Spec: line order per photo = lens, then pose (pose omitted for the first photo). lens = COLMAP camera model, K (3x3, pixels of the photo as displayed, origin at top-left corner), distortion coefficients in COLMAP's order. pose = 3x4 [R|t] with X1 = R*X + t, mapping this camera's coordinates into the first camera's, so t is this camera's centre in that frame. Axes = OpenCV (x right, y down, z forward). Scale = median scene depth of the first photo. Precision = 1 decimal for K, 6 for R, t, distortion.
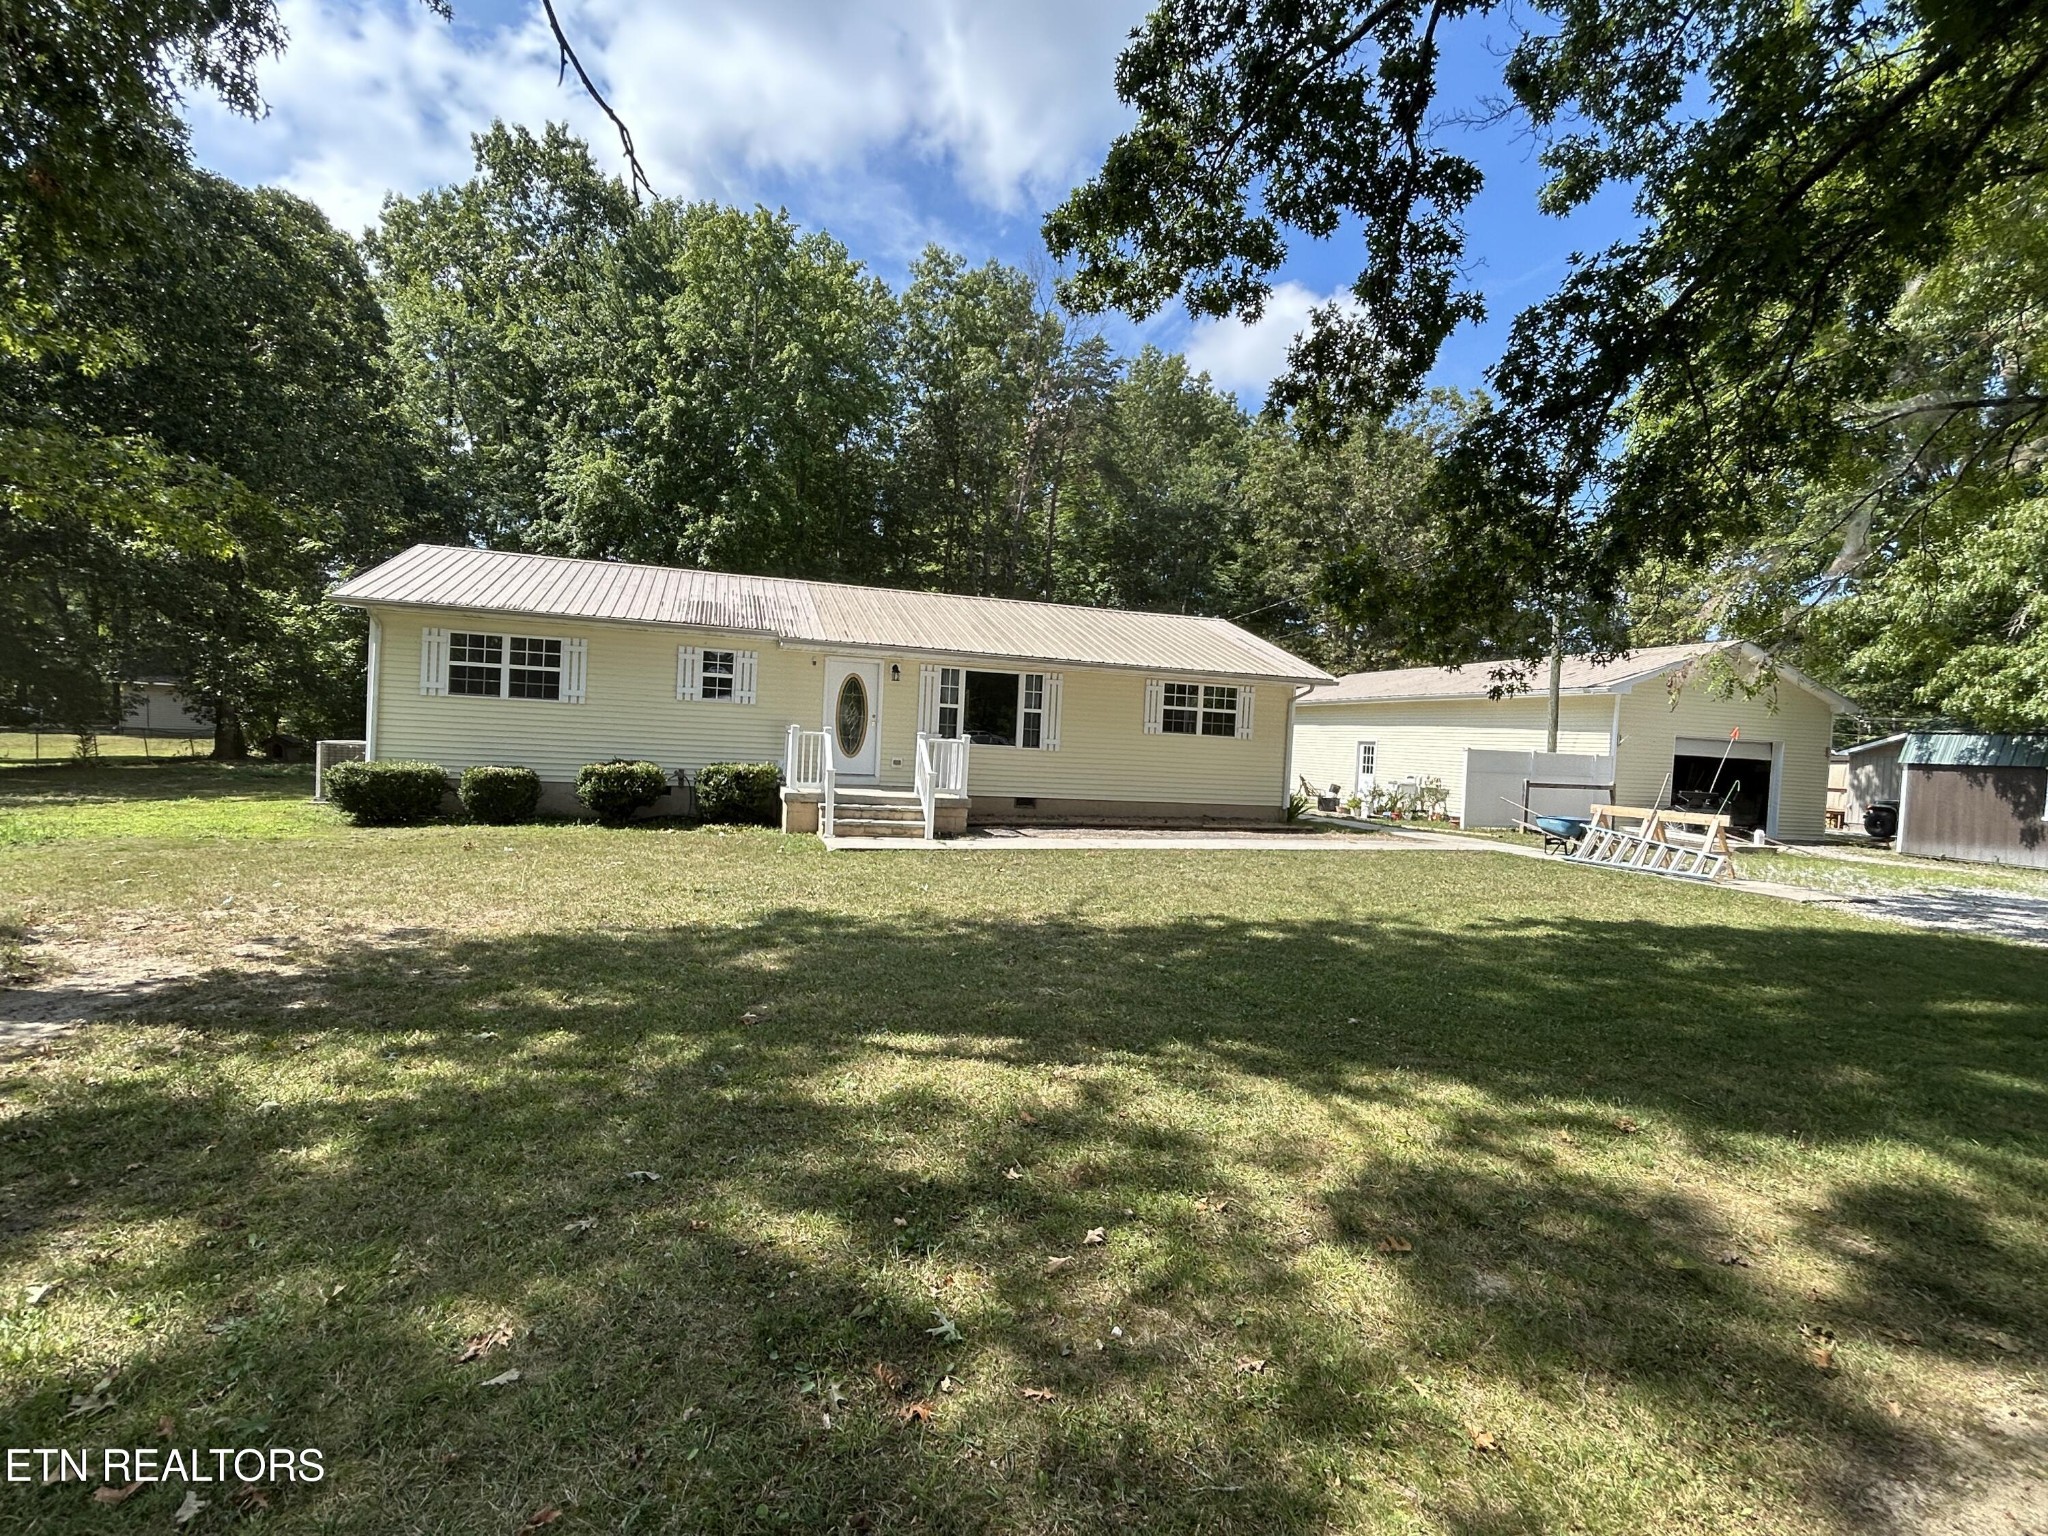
lens RADIAL K [[972.9, 0, 1024.0], [0, 972.9, 768.0], [0, 0, 1]] dist [-0.001722, 0.000375]
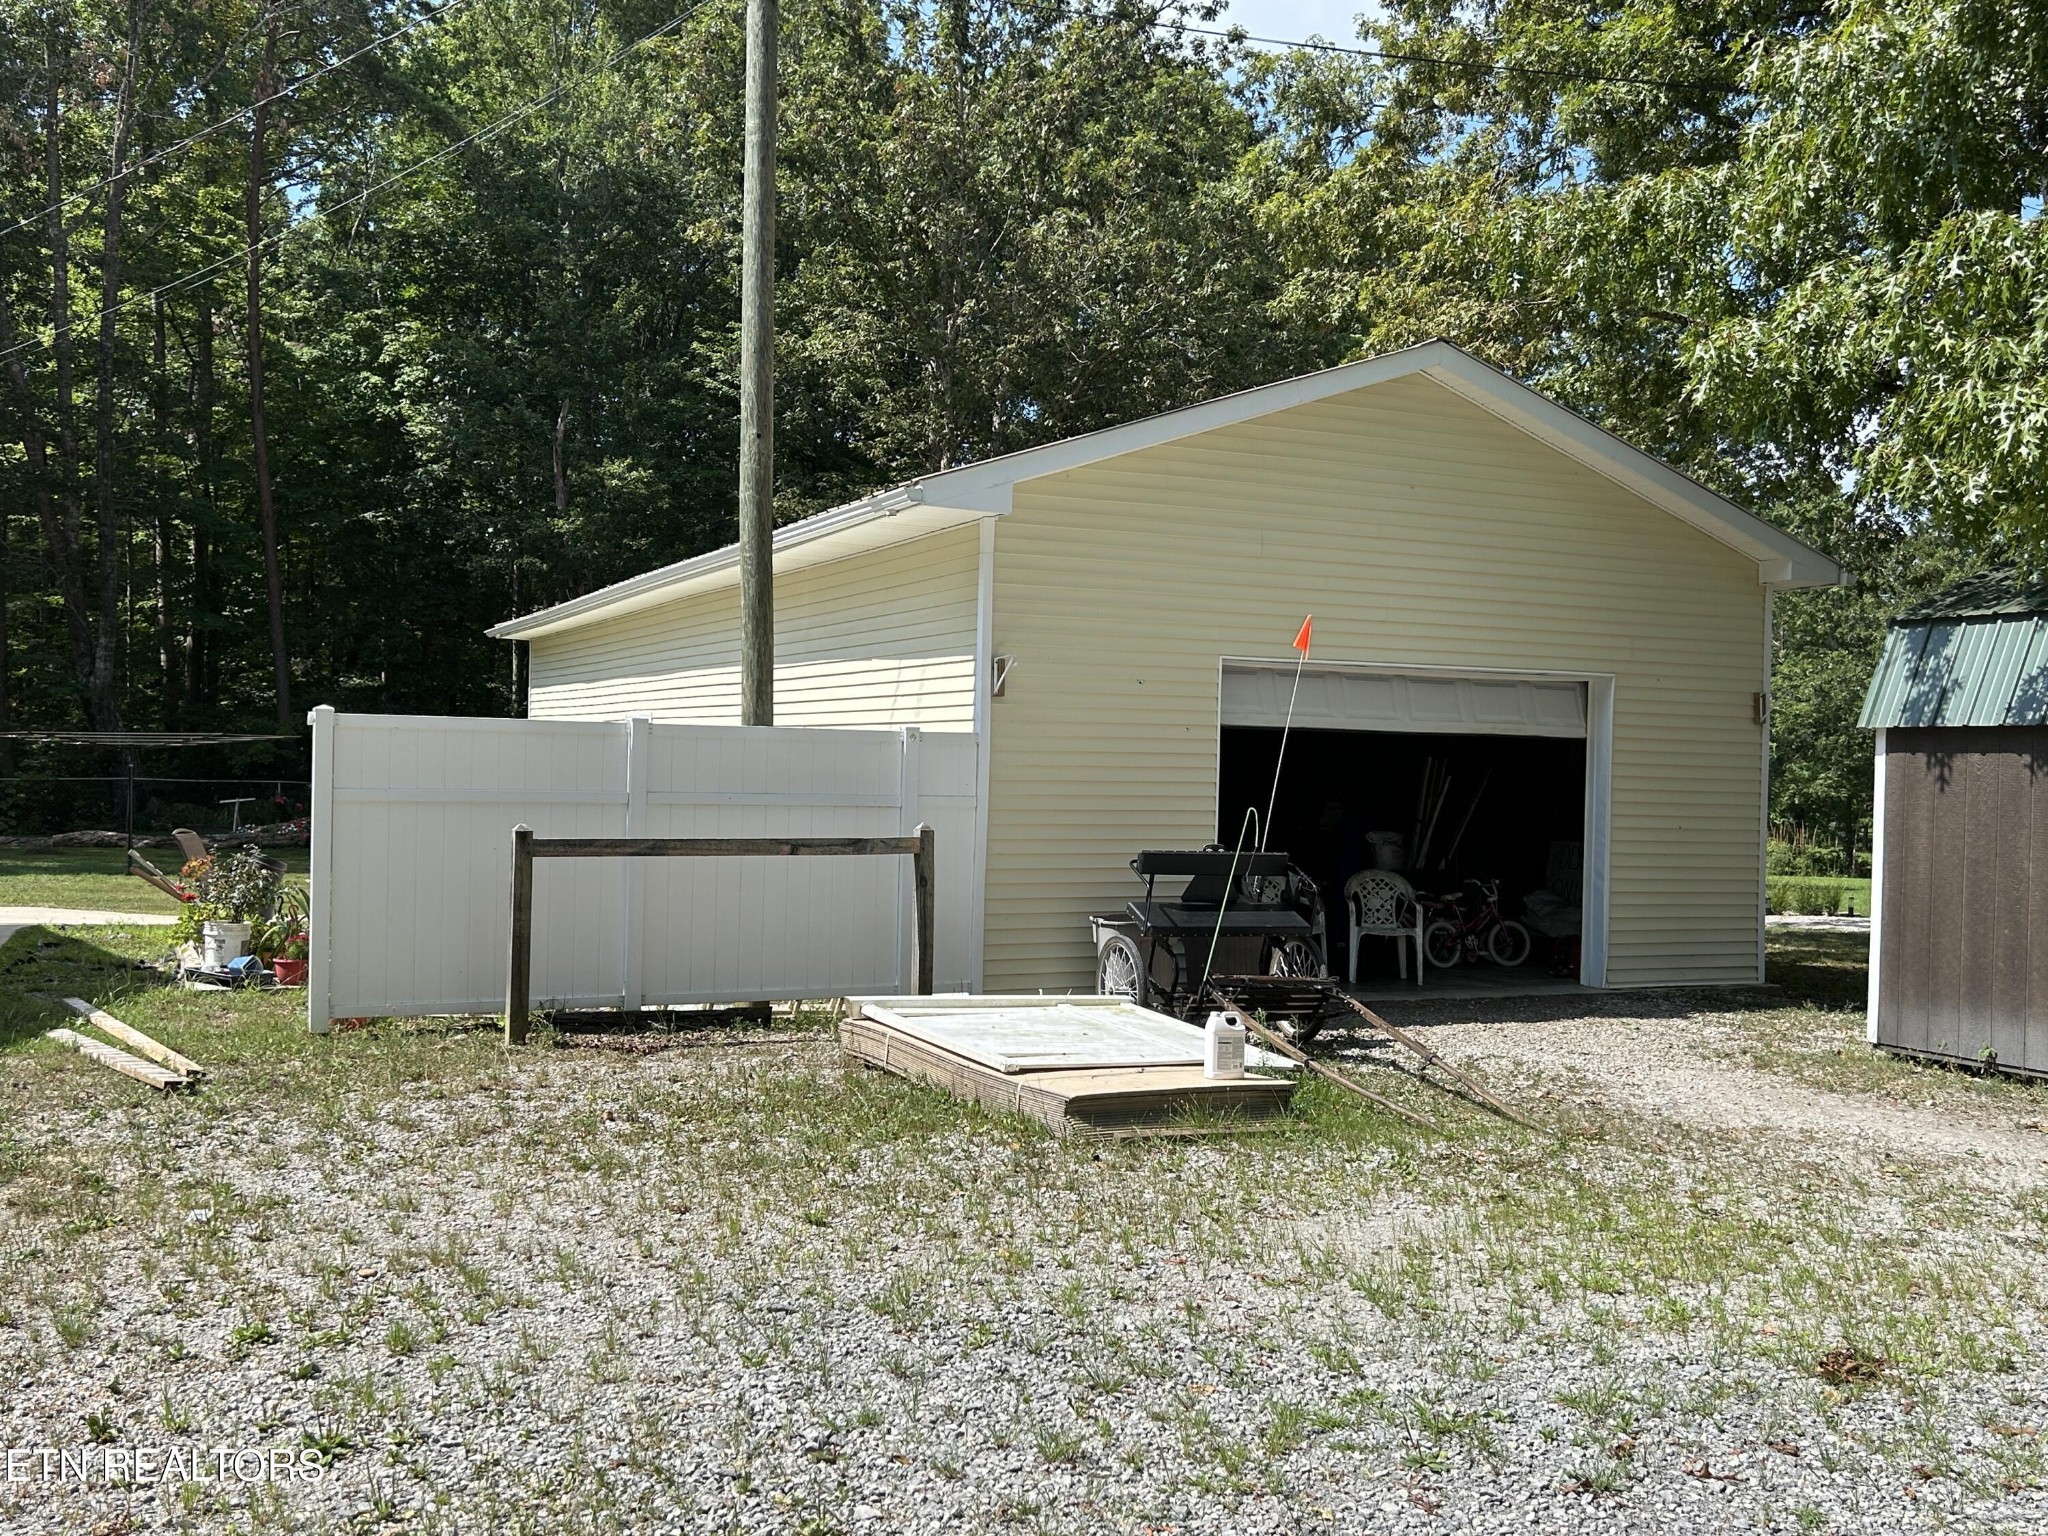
lens RADIAL K [[1834.3, 0, 1024.0], [0, 1834.3, 768.0], [0, 0, 1]] dist [0.050763, 0.000050]
pose [[0.988613, -0.027289, 0.147987, 0.576117], [0.030568, 0.999334, -0.019932, 0.009782], [-0.147345, 0.024228, 0.988788, 0.497022]]
